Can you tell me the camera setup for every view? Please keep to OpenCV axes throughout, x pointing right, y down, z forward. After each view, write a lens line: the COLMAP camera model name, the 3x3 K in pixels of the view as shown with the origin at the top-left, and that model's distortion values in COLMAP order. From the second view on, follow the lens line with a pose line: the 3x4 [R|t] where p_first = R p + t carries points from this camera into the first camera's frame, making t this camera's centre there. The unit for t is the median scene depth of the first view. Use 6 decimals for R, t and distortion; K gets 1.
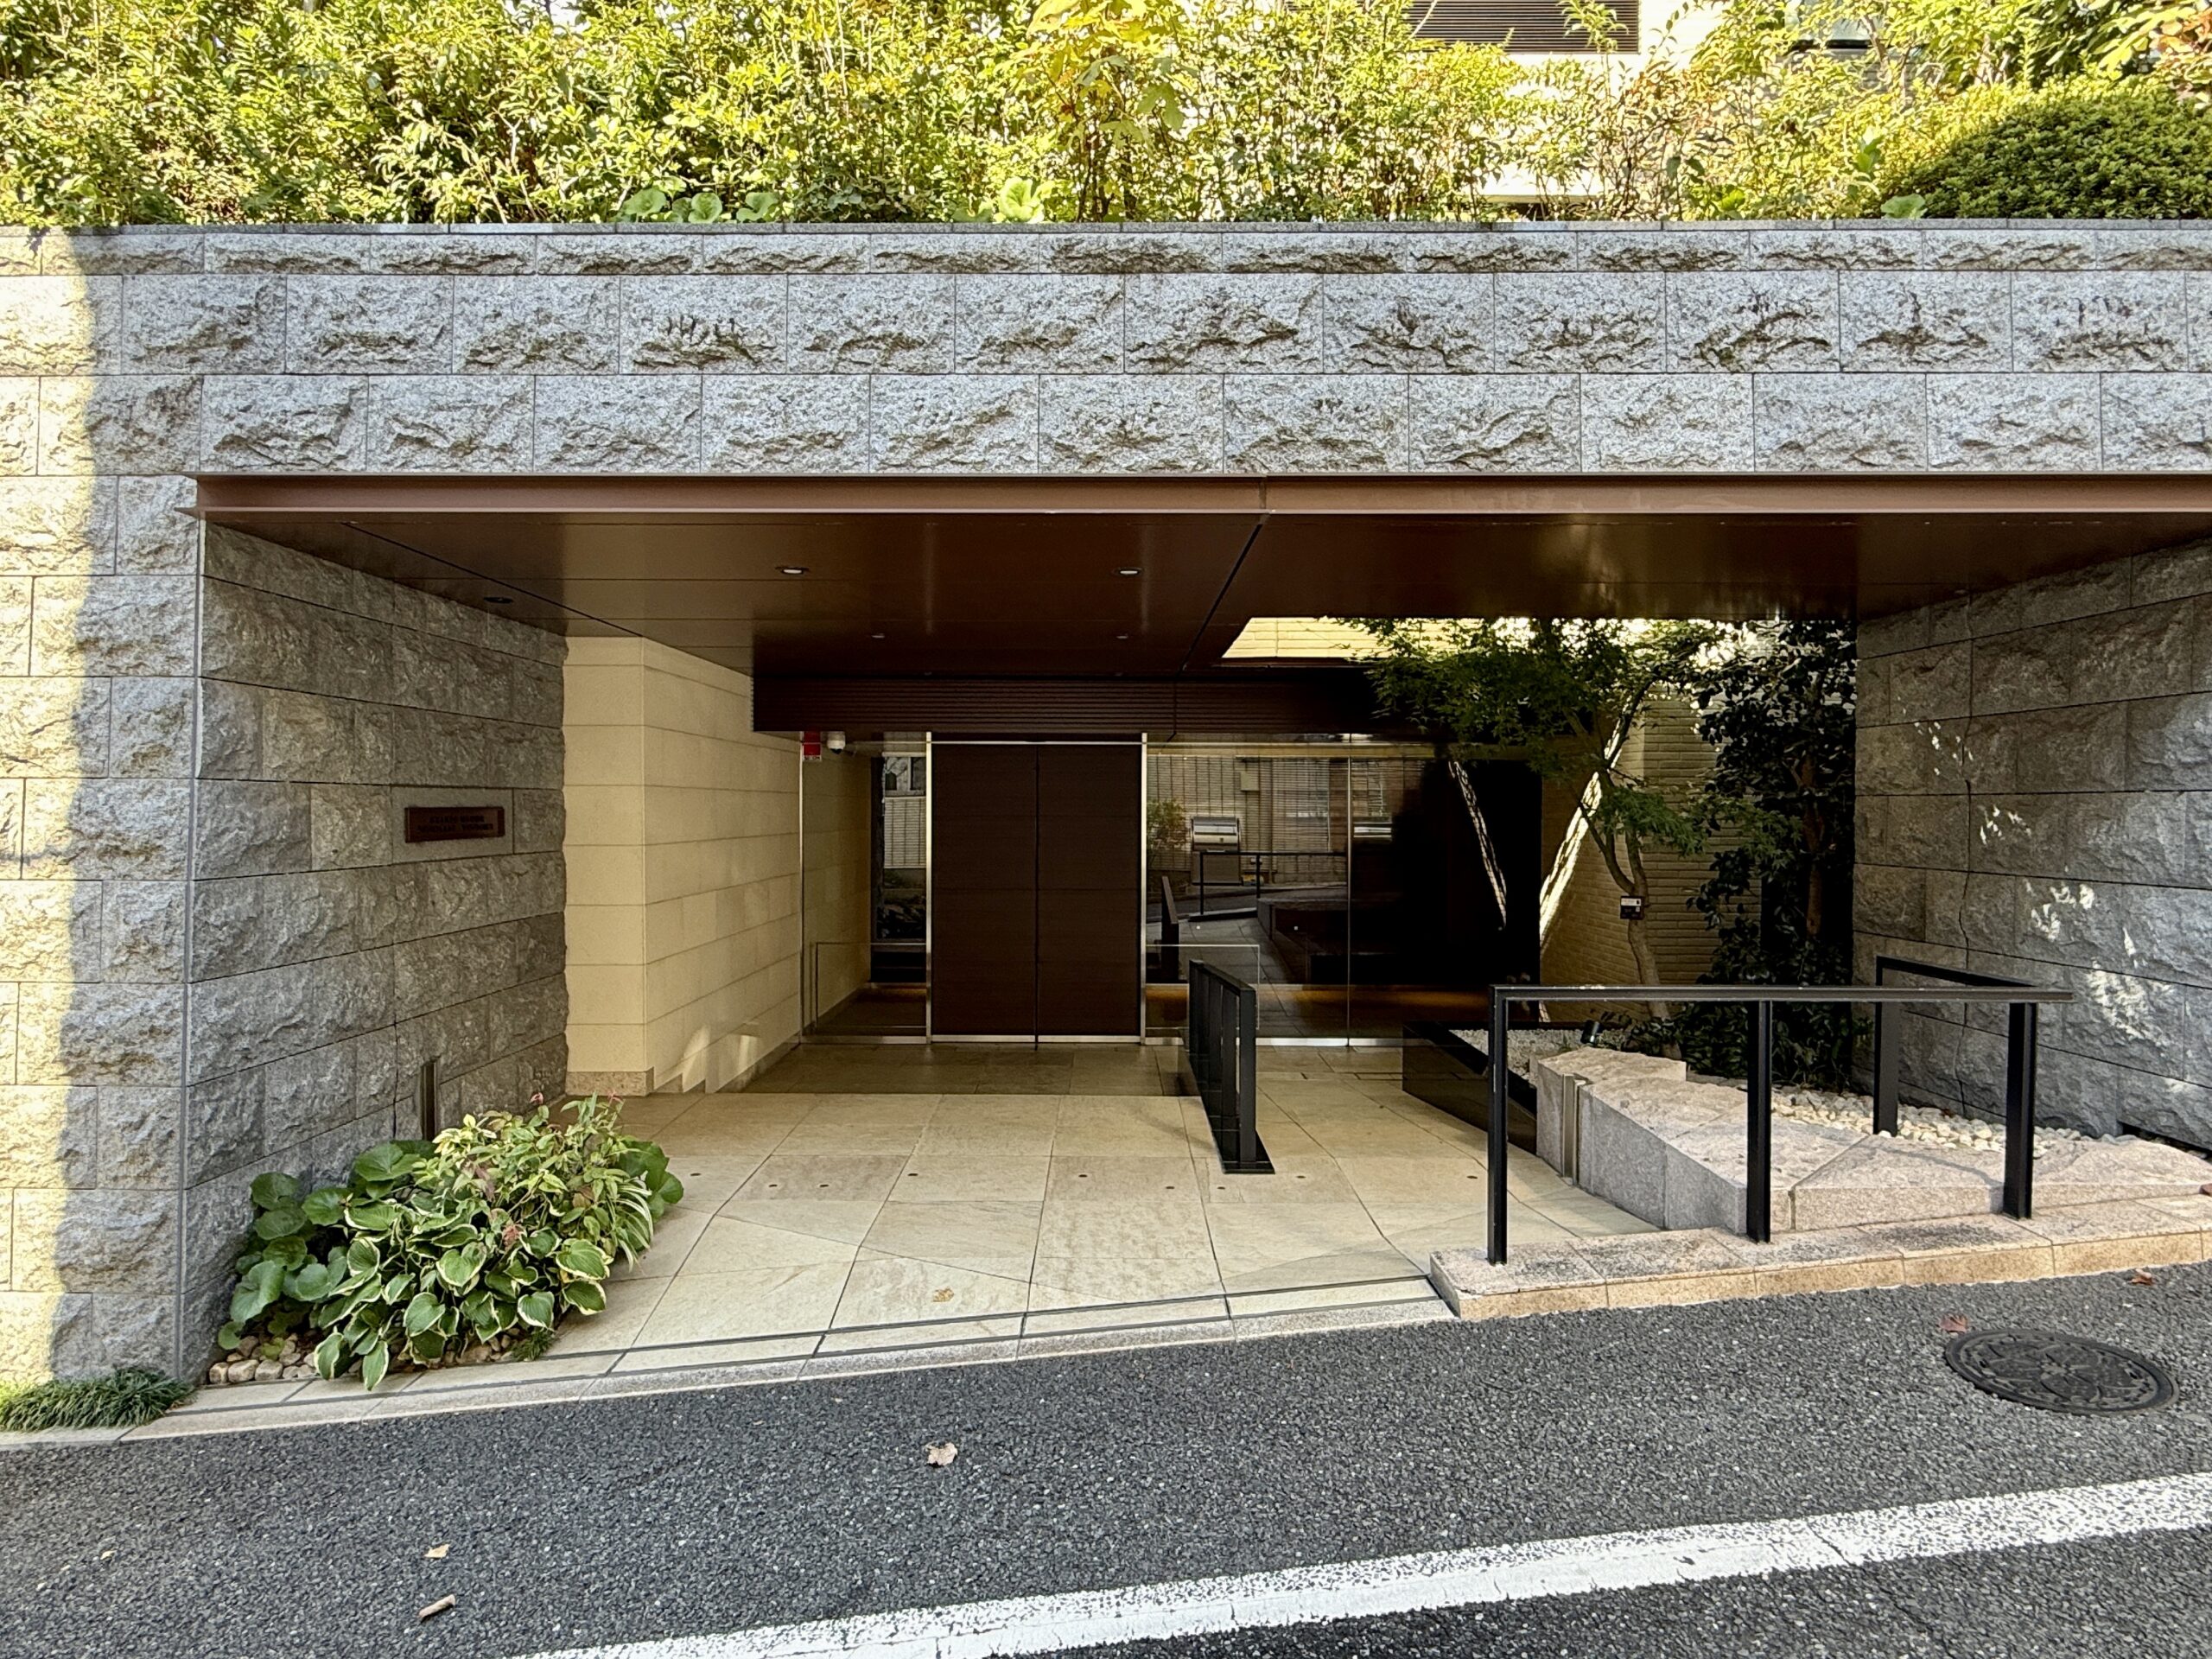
lens RADIAL K [[1261.0, 0, 1106.0], [0, 1261.0, 829.5], [0, 0, 1]] dist [0.000468, 0.000086]
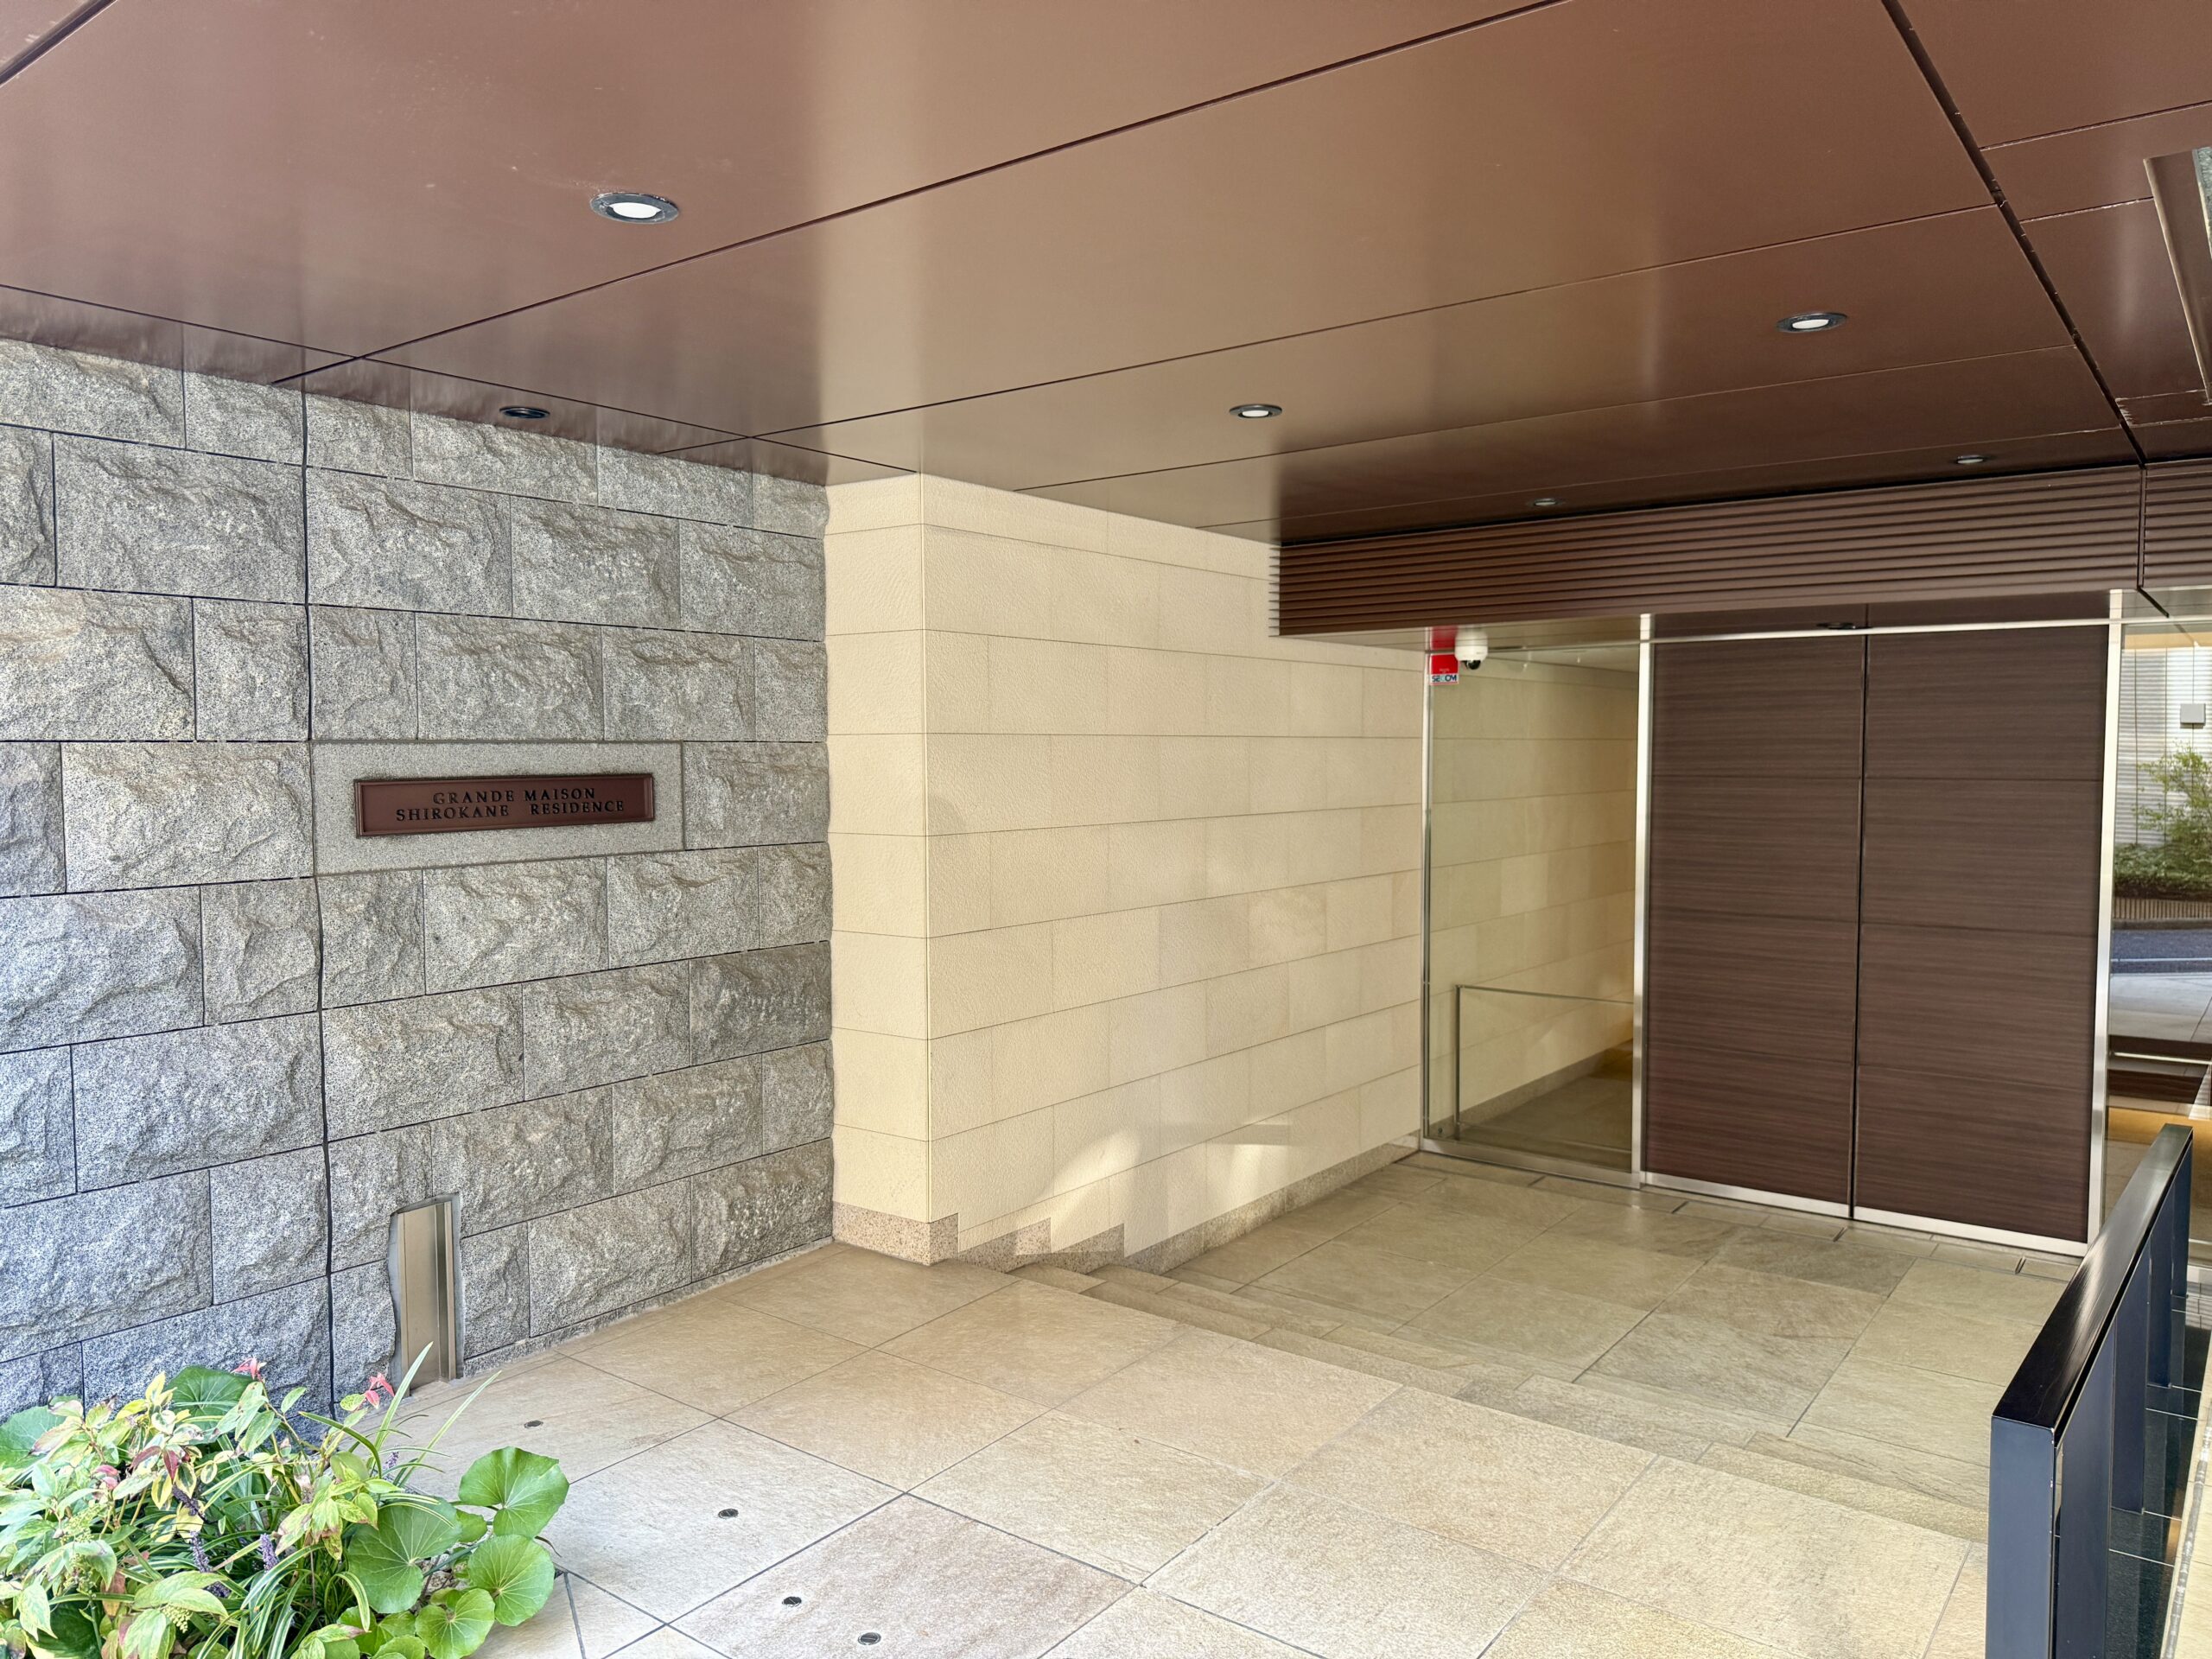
lens RADIAL K [[1554.2, 0, 1106.0], [0, 1554.2, 829.5], [0, 0, 1]] dist [0.053321, -0.001771]
pose [[0.793794, 0.018193, -0.607915, 0.134626], [0.002272, 0.999457, 0.032877, -0.013034], [0.608183, -0.027478, 0.793321, 0.485822]]
